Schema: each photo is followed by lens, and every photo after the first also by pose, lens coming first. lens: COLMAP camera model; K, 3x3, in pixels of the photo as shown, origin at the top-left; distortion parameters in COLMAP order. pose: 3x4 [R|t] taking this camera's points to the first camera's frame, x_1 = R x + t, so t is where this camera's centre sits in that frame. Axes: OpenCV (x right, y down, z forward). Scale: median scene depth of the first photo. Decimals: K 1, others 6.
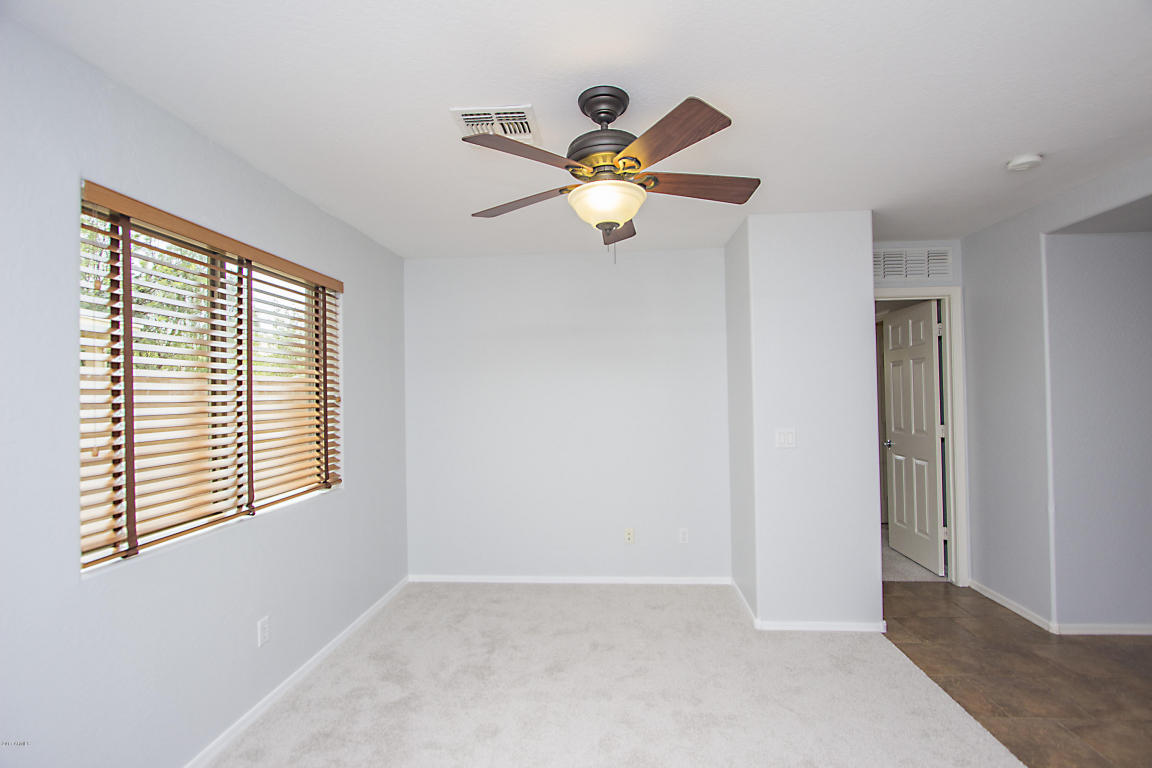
lens RADIAL K [[529.0, 0, 583.0], [0, 529.0, 384.5], [0, 0, 1]] dist [-0.014483, 0.002665]
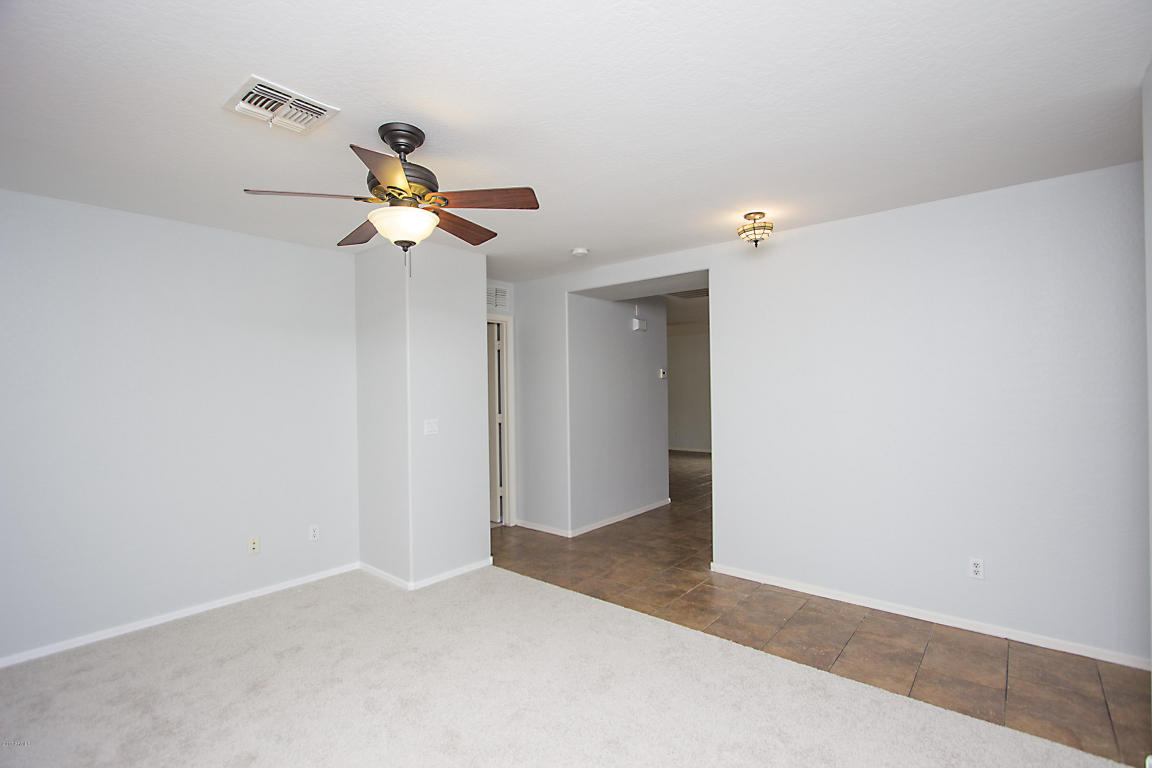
lens RADIAL K [[529.0, 0, 583.0], [0, 529.0, 384.5], [0, 0, 1]] dist [-0.014483, 0.002665]
pose [[0.588128, 0.010031, 0.808706, -0.424096], [-0.007920, 0.999947, -0.006643, 0.009382], [-0.808729, -0.002498, 0.588176, -0.002649]]
